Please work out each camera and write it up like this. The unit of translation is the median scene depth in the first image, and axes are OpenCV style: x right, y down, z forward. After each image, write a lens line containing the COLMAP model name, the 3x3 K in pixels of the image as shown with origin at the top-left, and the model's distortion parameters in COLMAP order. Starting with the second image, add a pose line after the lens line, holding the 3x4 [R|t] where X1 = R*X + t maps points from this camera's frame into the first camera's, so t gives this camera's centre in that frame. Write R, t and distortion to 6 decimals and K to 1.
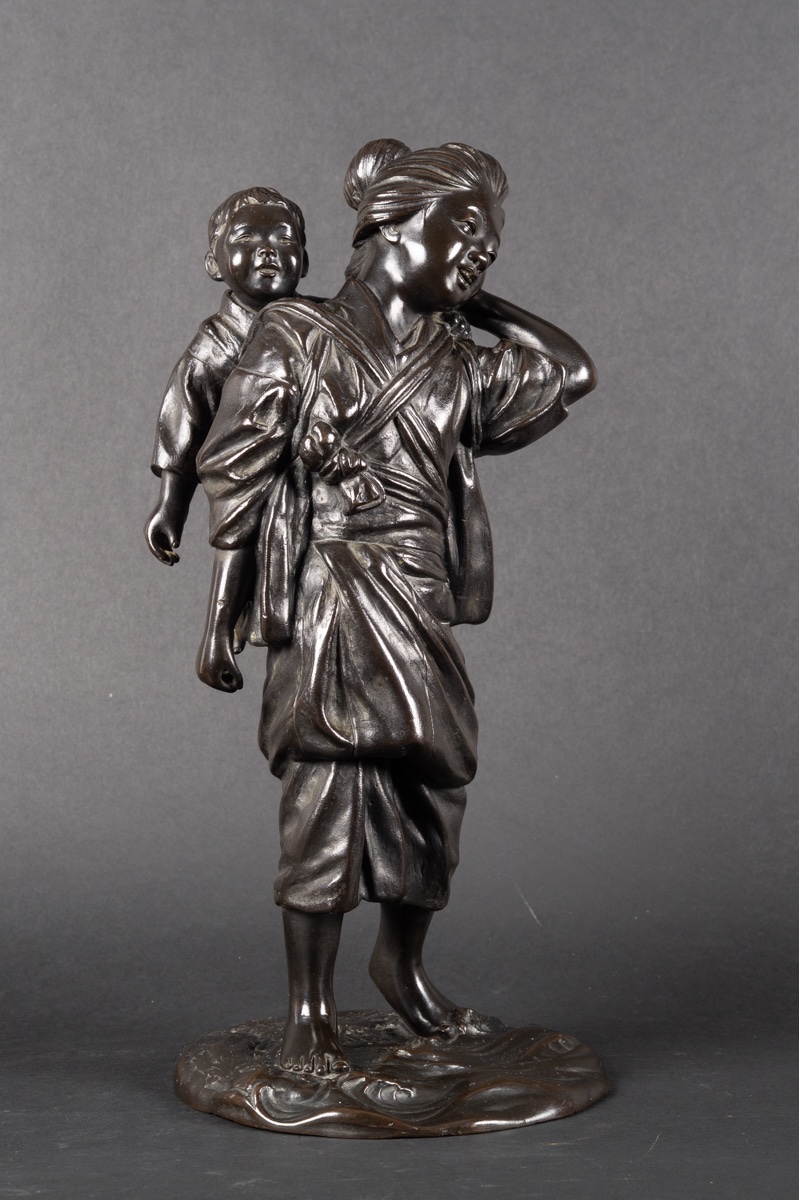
lens RADIAL K [[2858.6, 0, 399.5], [0, 2858.6, 600.0], [0, 0, 1]] dist [-0.071307, -0.102039]
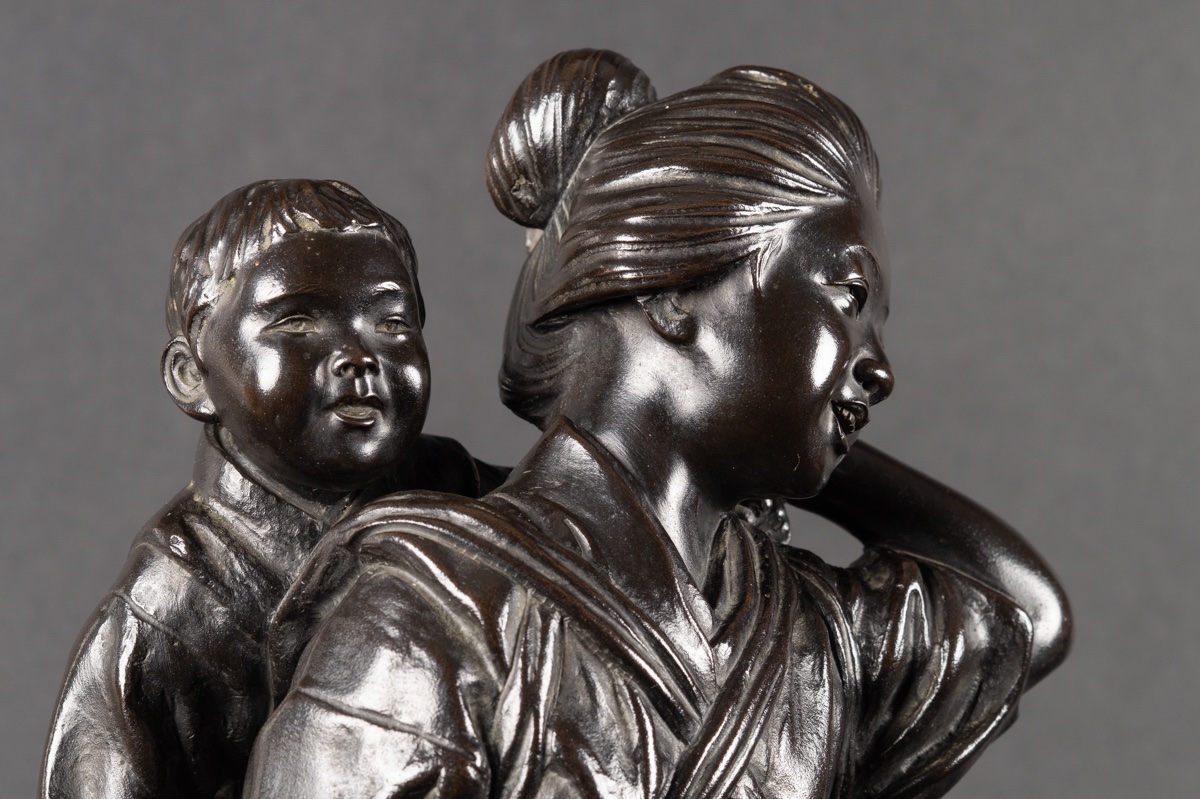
lens RADIAL K [[2858.6, 0, 600.0], [0, 2858.6, 399.5], [0, 0, 1]] dist [-0.071307, -0.102039]
pose [[0.958393, -0.014383, 0.285089, -0.123616], [-0.002973, 0.998173, 0.060354, -0.139686], [-0.285436, -0.058690, 0.956599, 0.621856]]
